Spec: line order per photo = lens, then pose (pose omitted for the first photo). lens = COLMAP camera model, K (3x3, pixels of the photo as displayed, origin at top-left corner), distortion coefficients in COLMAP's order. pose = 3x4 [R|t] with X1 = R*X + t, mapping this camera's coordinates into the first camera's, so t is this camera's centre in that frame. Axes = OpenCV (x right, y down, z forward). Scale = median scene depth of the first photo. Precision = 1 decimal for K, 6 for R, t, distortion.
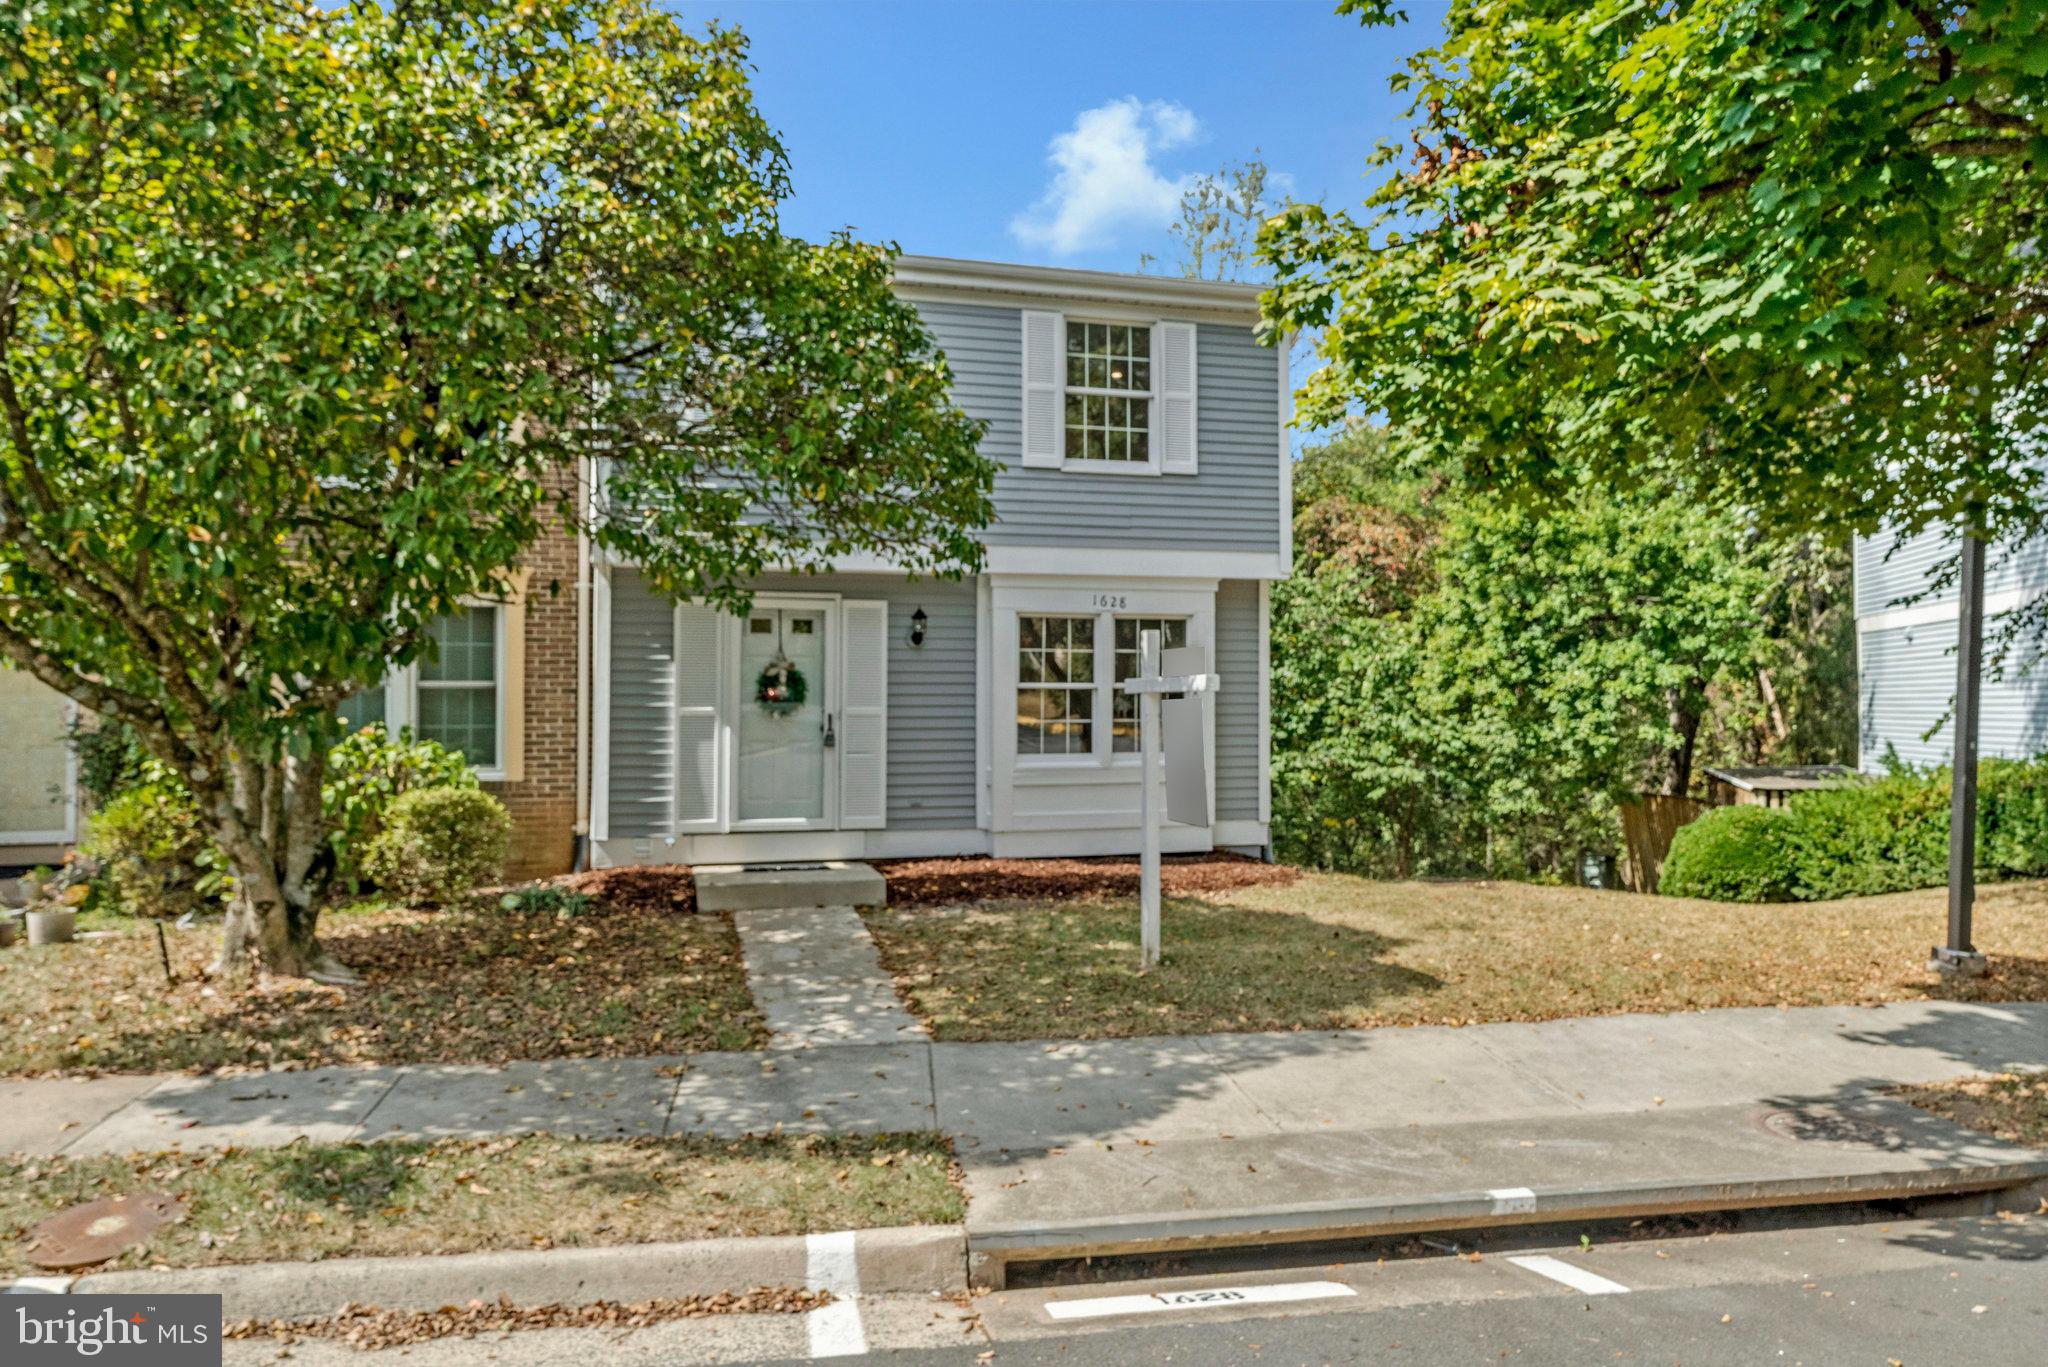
lens RADIAL K [[1347.2, 0, 1024.0], [0, 1347.2, 683.5], [0, 0, 1]] dist [-0.002575, -0.000424]
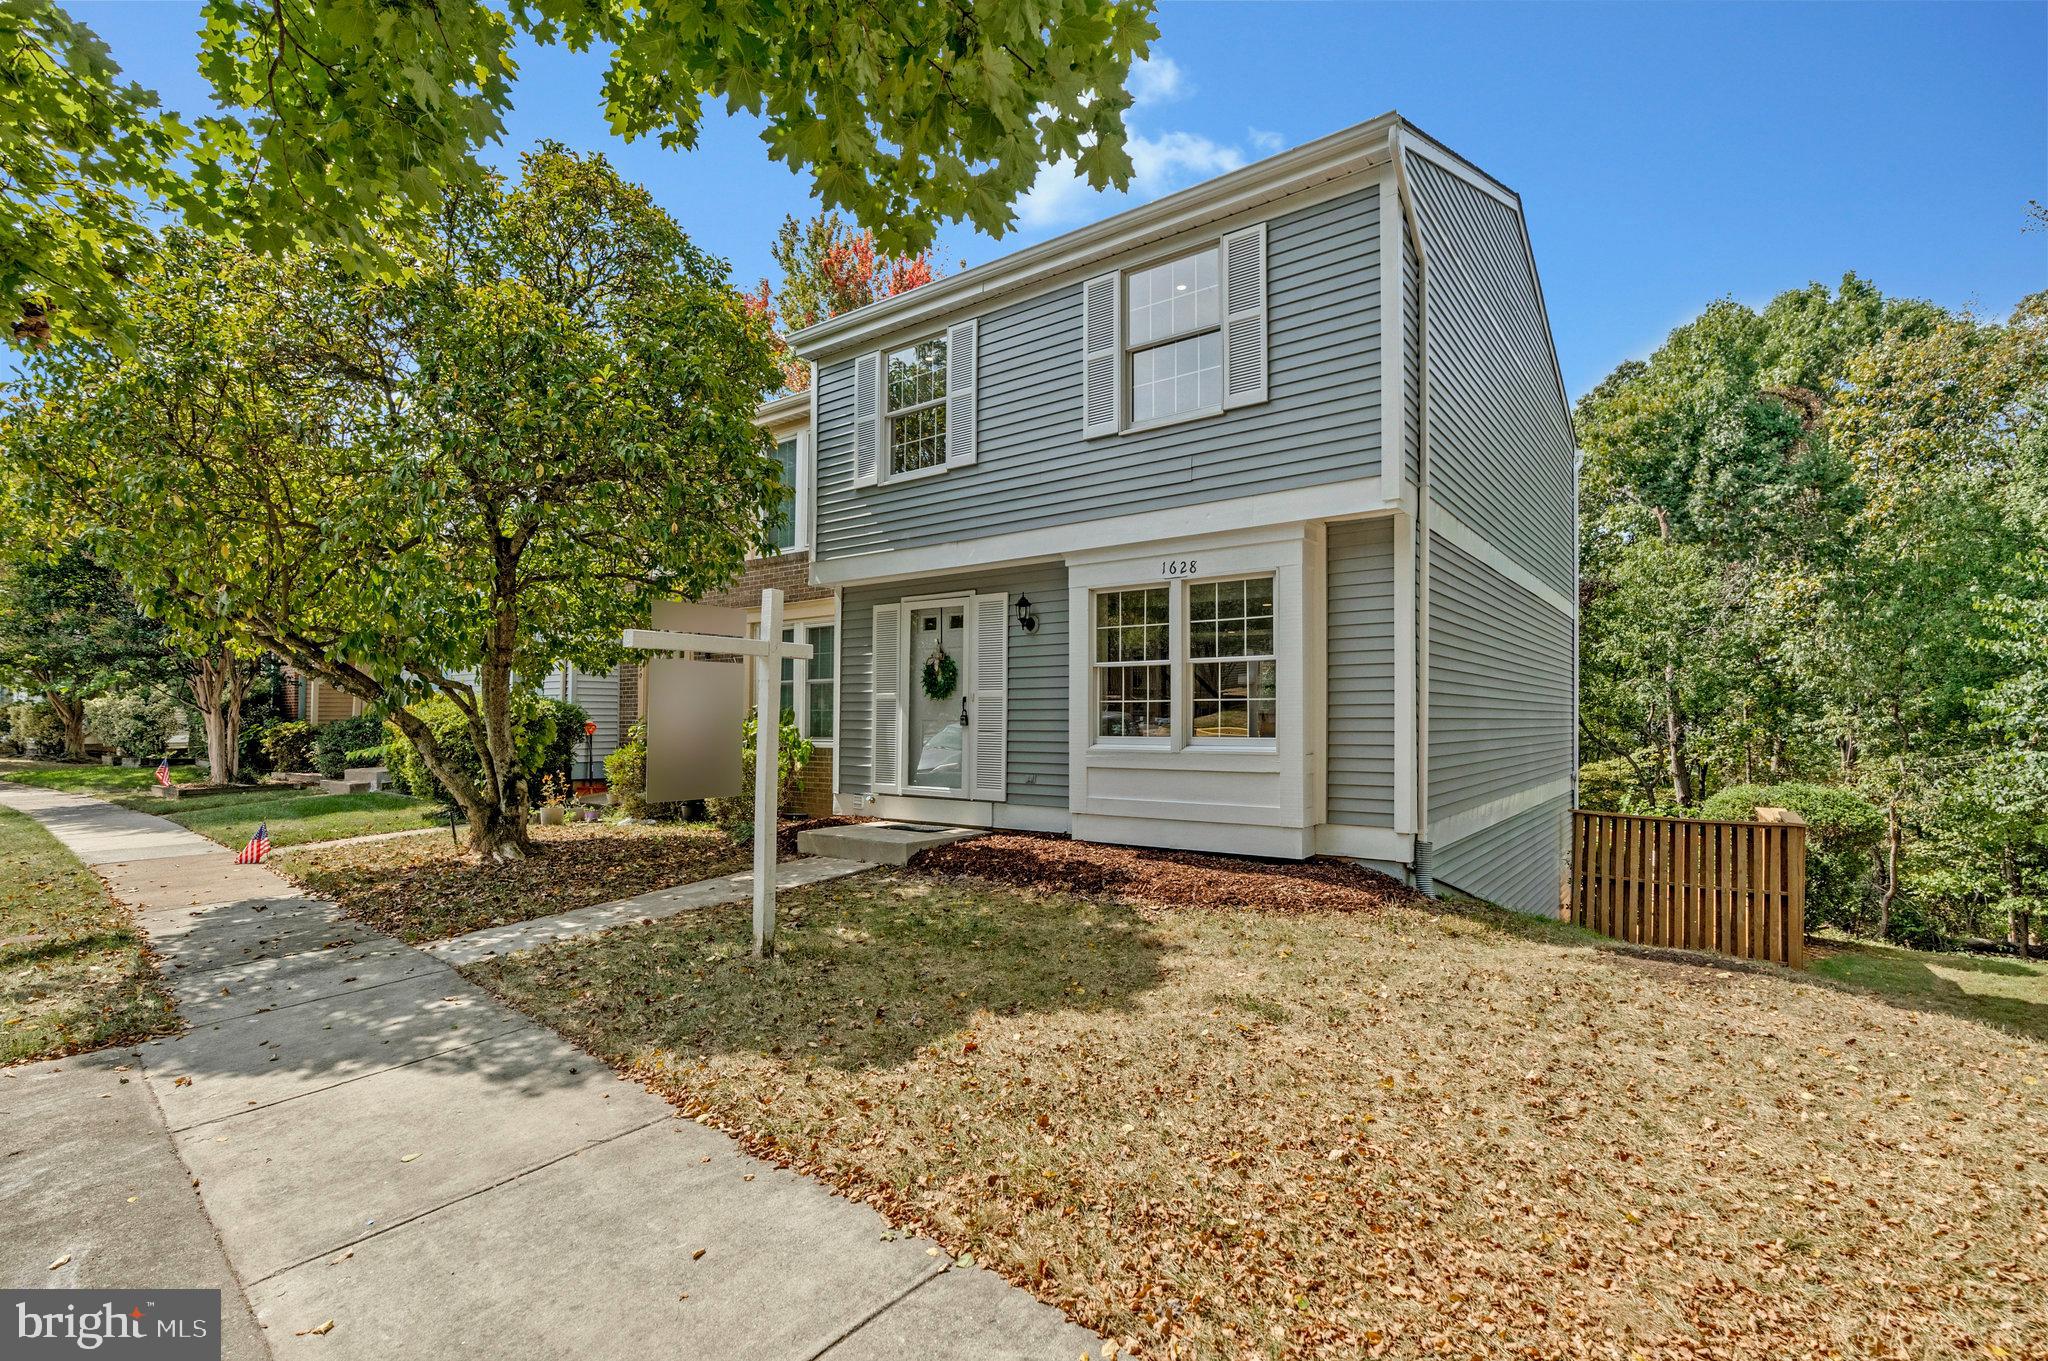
lens RADIAL K [[961.9, 0, 1021.6], [0, 961.9, 707.1], [0, 0, 1]] dist [-0.005211, 0.000790]
pose [[0.598517, -0.009244, -0.801056, 0.534881], [0.011672, 0.999928, -0.002818, 0.034303], [0.801025, -0.007664, 0.598582, 0.559829]]
